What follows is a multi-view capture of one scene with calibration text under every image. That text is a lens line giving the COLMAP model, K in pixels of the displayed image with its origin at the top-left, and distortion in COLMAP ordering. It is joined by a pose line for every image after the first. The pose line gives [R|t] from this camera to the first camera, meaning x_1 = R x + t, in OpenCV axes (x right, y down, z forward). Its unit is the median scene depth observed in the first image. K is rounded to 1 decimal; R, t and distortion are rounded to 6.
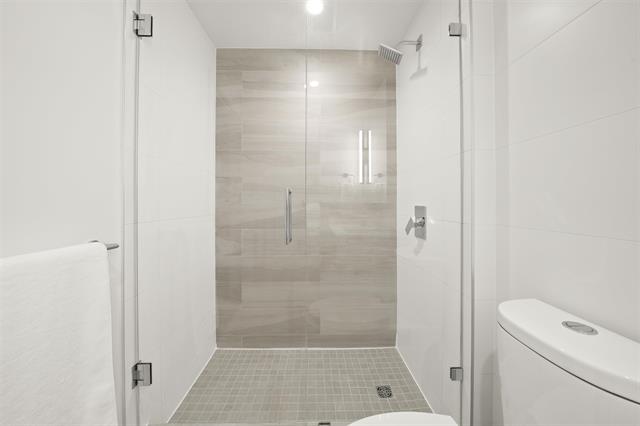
lens RADIAL K [[224.6, 0, 317.7], [0, 224.6, 202.8], [0, 0, 1]] dist [-0.015156, 0.000768]
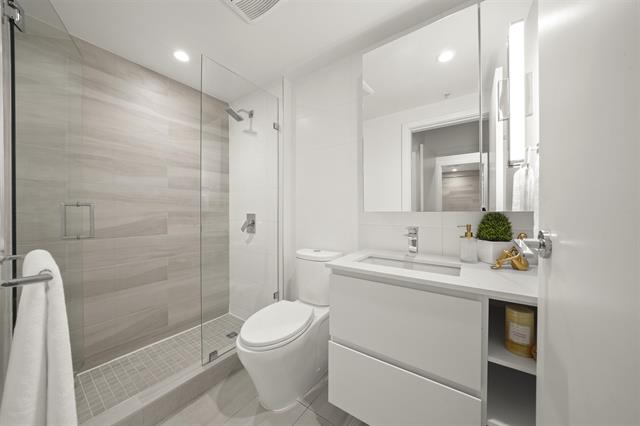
lens RADIAL K [[224.6, 0, 317.3], [0, 224.6, 213.5], [0, 0, 1]] dist [-0.015156, 0.000768]
pose [[0.602969, -0.005500, 0.797746, -0.448671], [-0.002886, 0.999955, 0.009076, -0.002007], [-0.797760, -0.007775, 0.602926, -0.308510]]
